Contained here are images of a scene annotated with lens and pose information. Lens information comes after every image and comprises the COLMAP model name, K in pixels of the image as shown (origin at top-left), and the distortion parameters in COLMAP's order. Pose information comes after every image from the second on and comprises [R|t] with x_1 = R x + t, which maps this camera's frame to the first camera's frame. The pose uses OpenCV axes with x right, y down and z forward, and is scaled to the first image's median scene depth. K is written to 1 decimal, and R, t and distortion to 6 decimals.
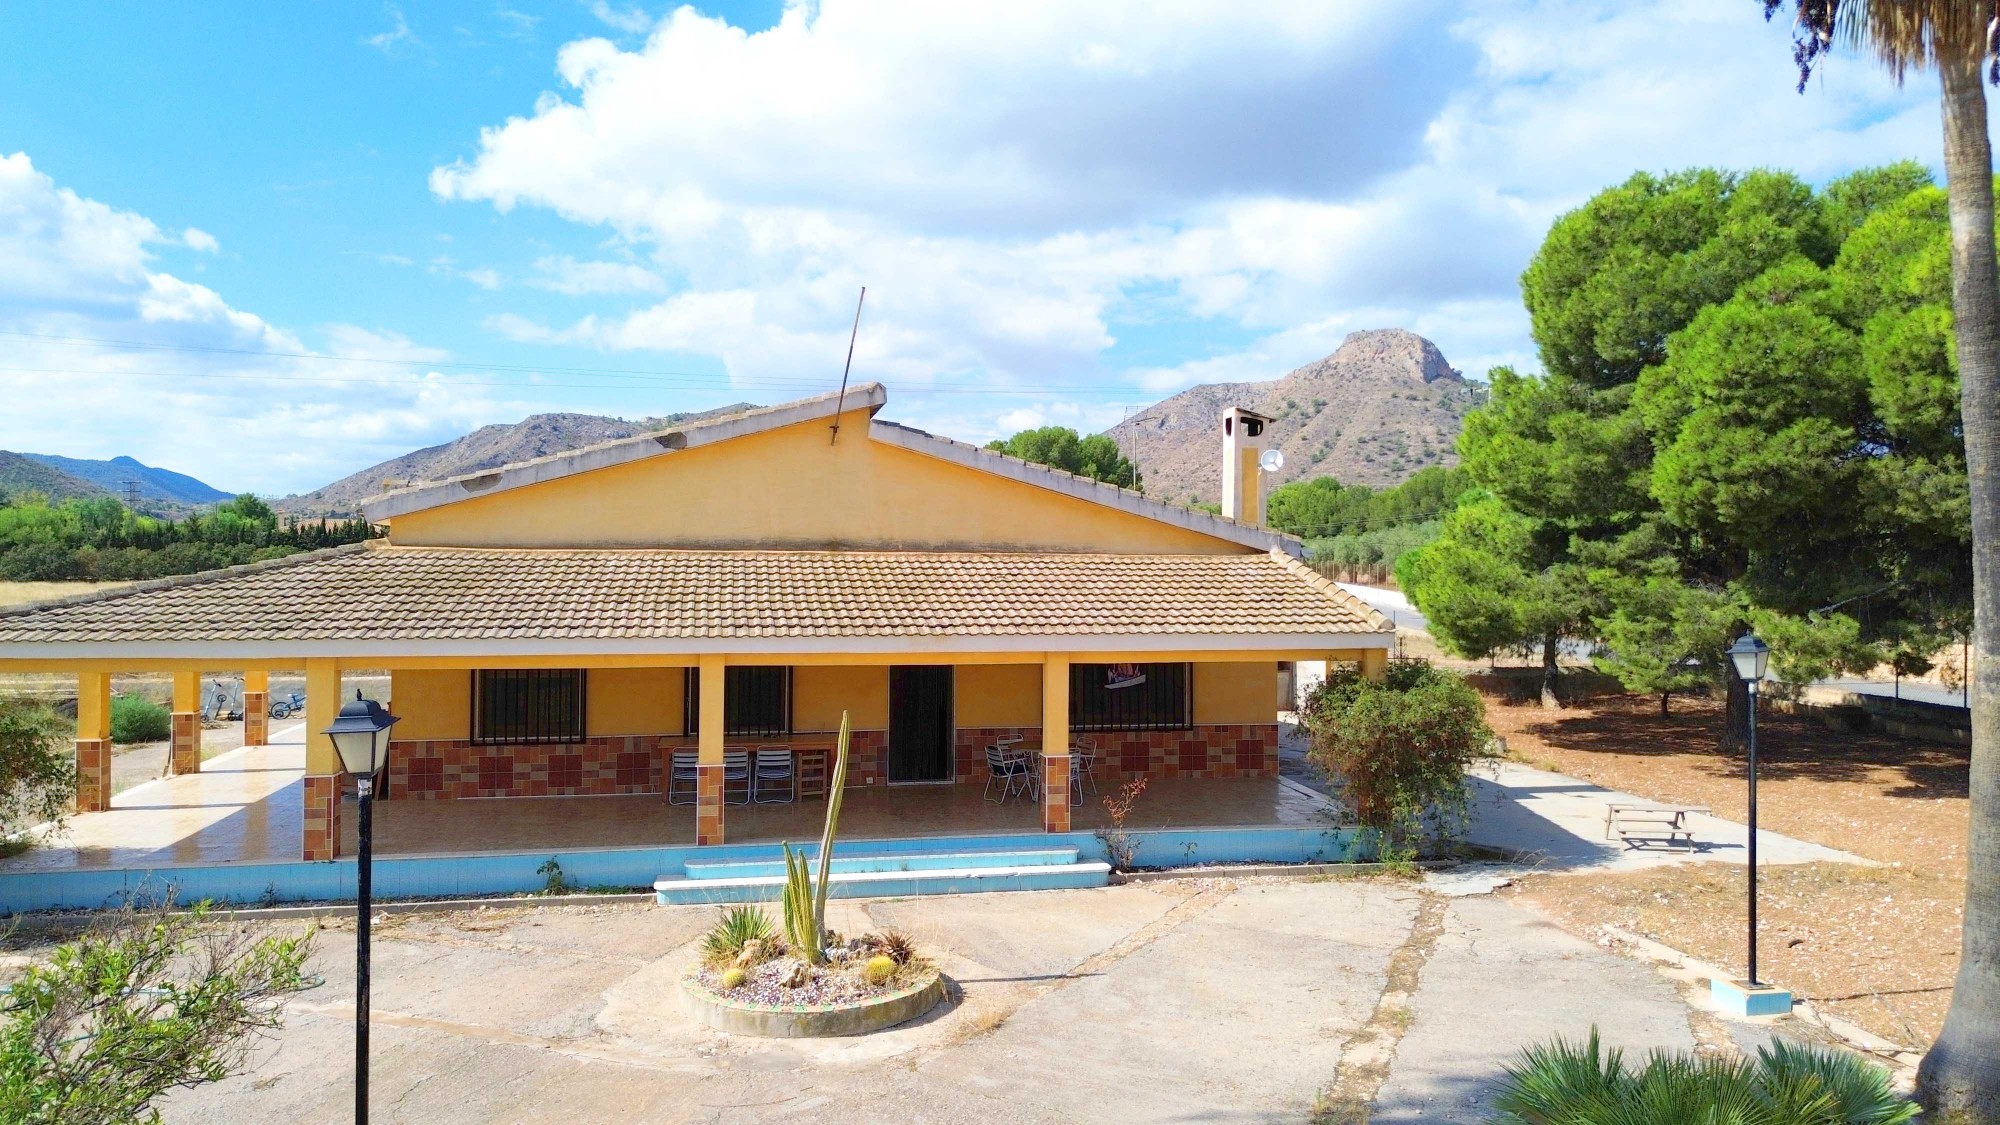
lens RADIAL K [[1408.4, 0, 1012.9], [0, 1408.4, 555.4], [0, 0, 1]] dist [0.098679, -0.112236]
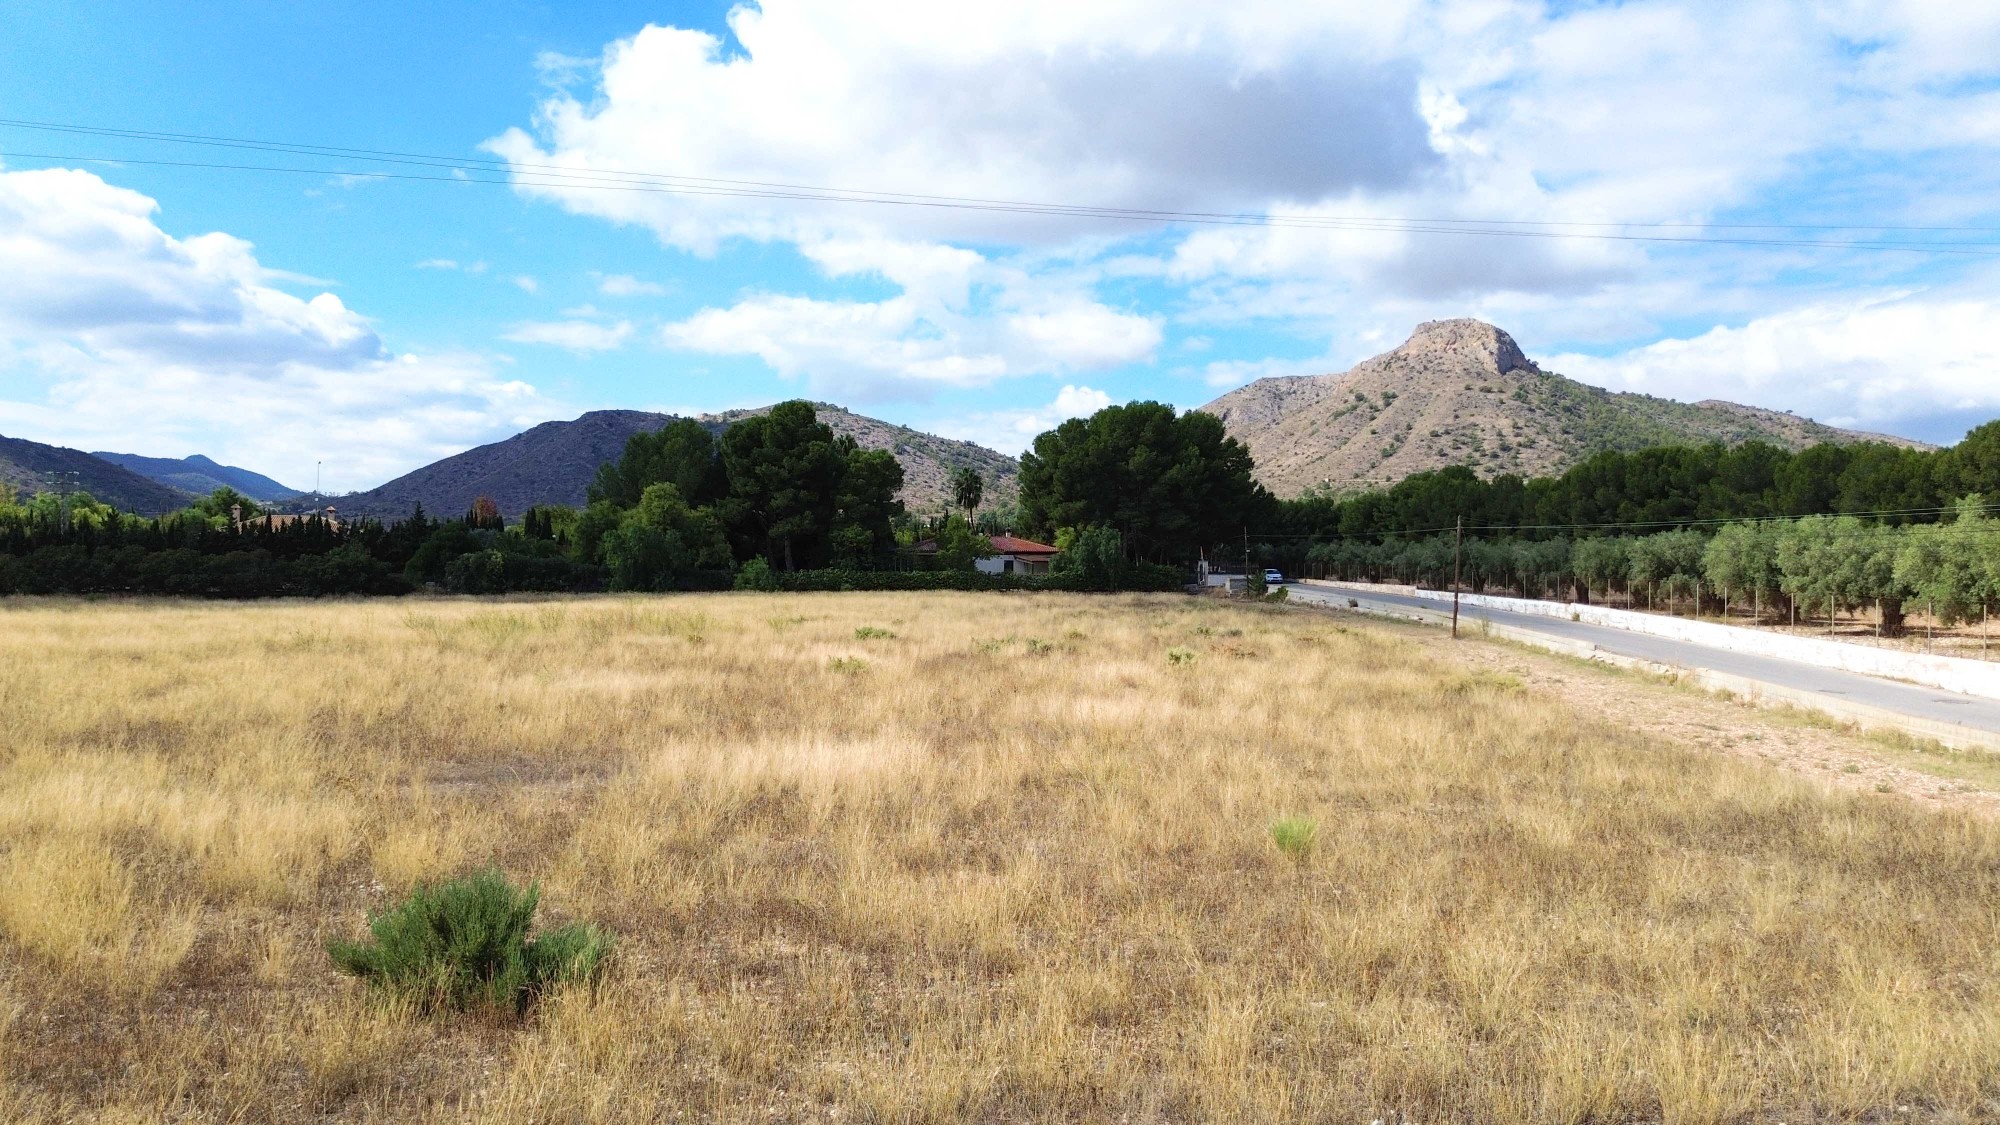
lens RADIAL K [[1408.4, 0, 1012.9], [0, 1408.4, 555.4], [0, 0, 1]] dist [0.098679, -0.112236]
pose [[0.999212, 0.001034, -0.039671, -0.137690], [-0.000939, 0.999997, 0.002405, -0.039319], [0.039674, -0.002366, 0.999210, 1.673584]]
